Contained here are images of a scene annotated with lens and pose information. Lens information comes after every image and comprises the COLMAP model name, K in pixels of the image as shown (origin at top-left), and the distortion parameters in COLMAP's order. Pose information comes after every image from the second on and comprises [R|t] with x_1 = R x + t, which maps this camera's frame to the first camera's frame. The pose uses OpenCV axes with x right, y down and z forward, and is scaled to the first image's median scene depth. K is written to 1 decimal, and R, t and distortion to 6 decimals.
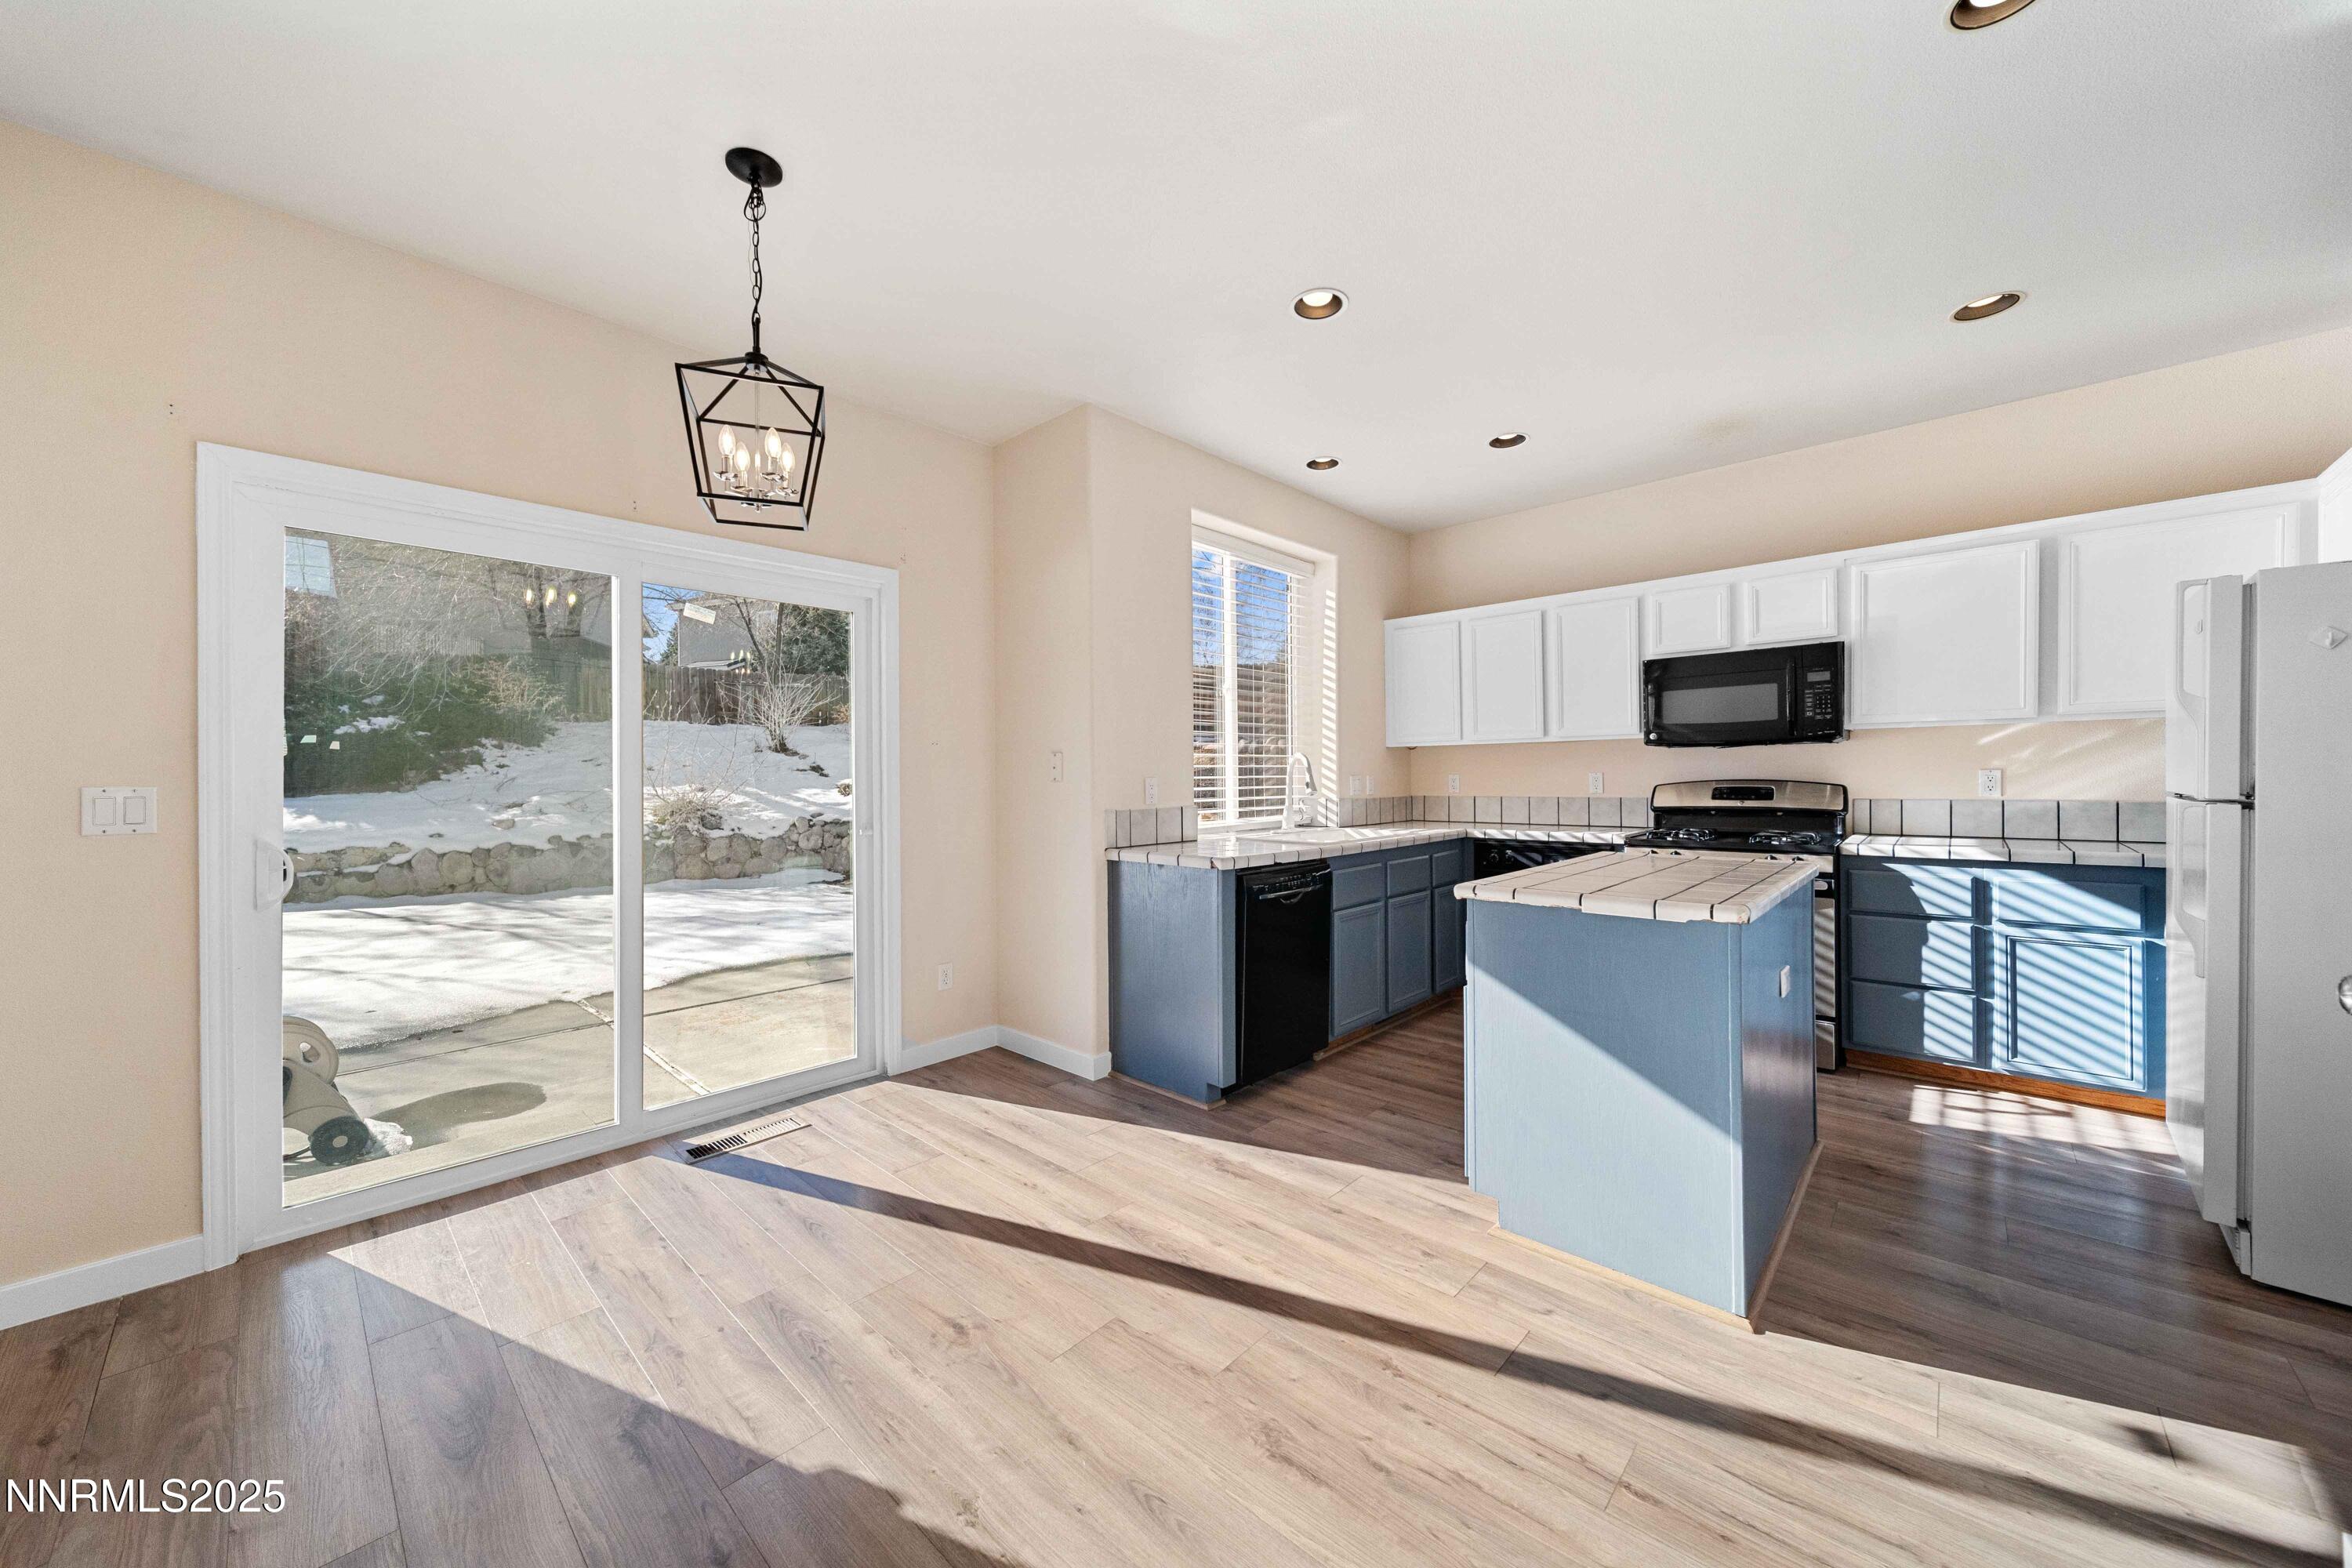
lens RADIAL K [[842.7, 0, 1171.3], [0, 842.7, 776.5], [0, 0, 1]] dist [-0.009369, -0.000062]
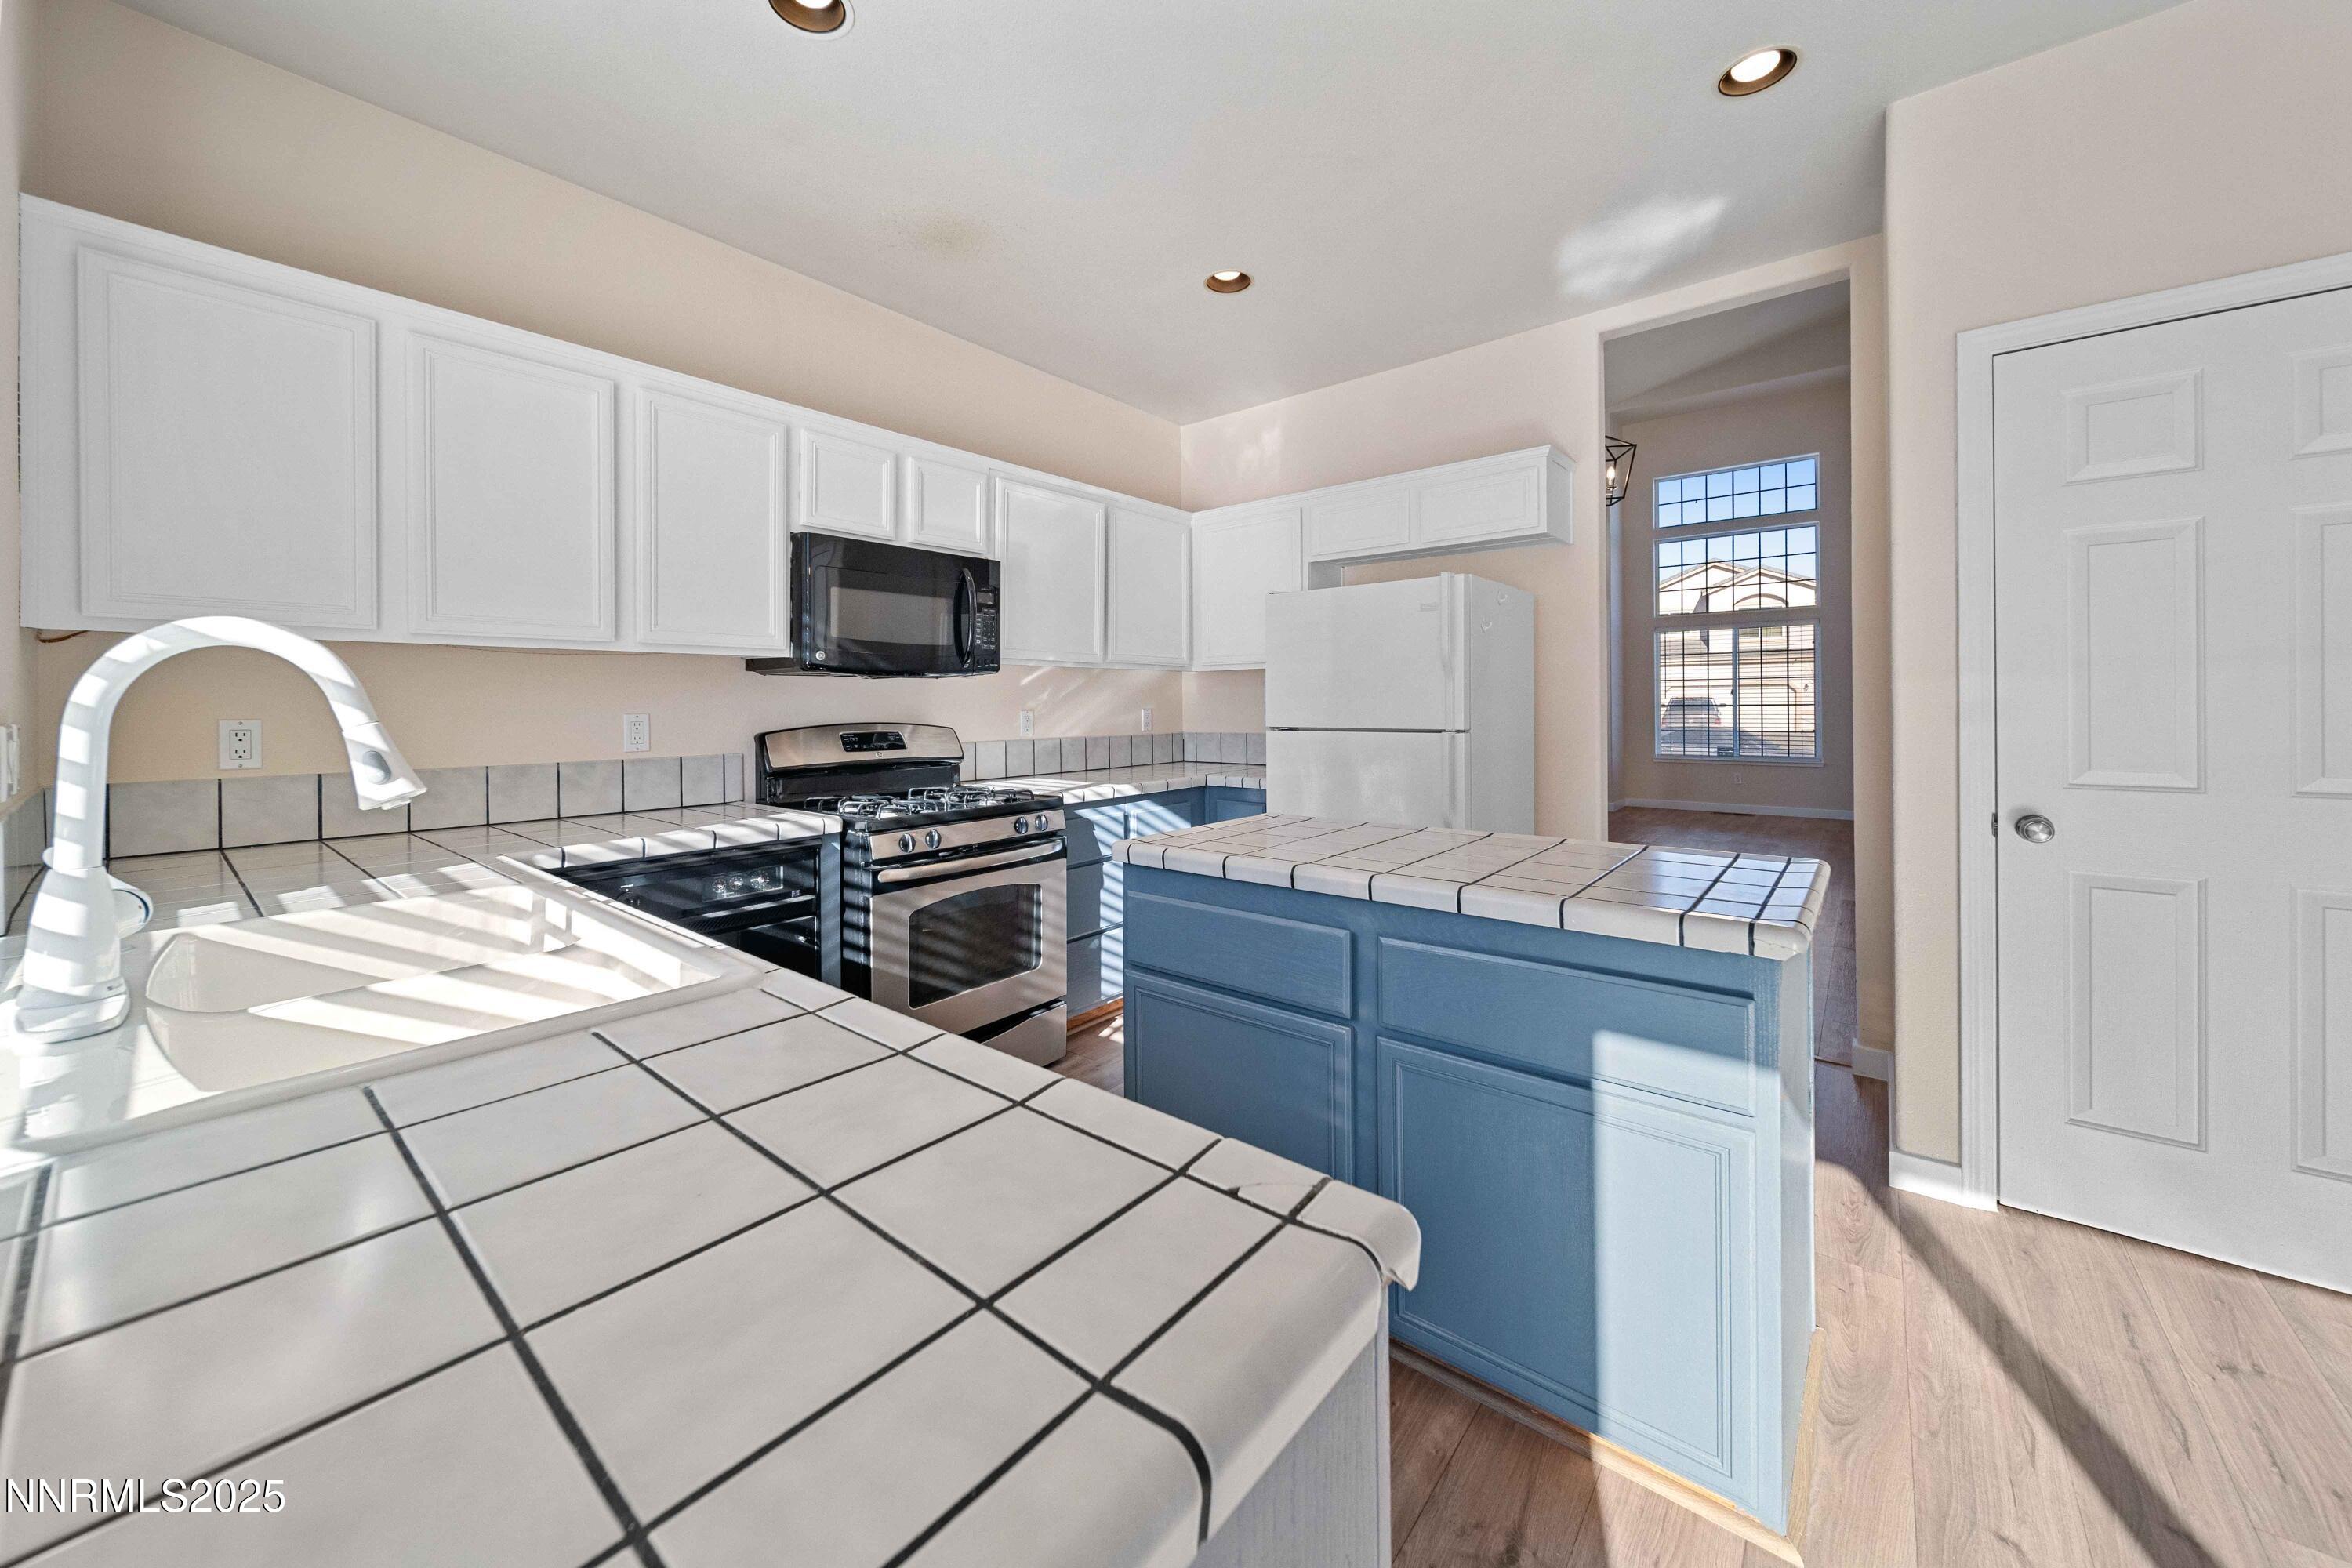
lens RADIAL K [[842.7, 0, 1173.9], [0, 842.7, 715.8], [0, 0, 1]] dist [-0.009369, -0.000062]
pose [[-0.050970, -0.002826, 0.998696, -0.081683], [0.008589, 0.999958, 0.003268, -0.002569], [-0.998663, 0.008744, -0.050944, 0.887786]]
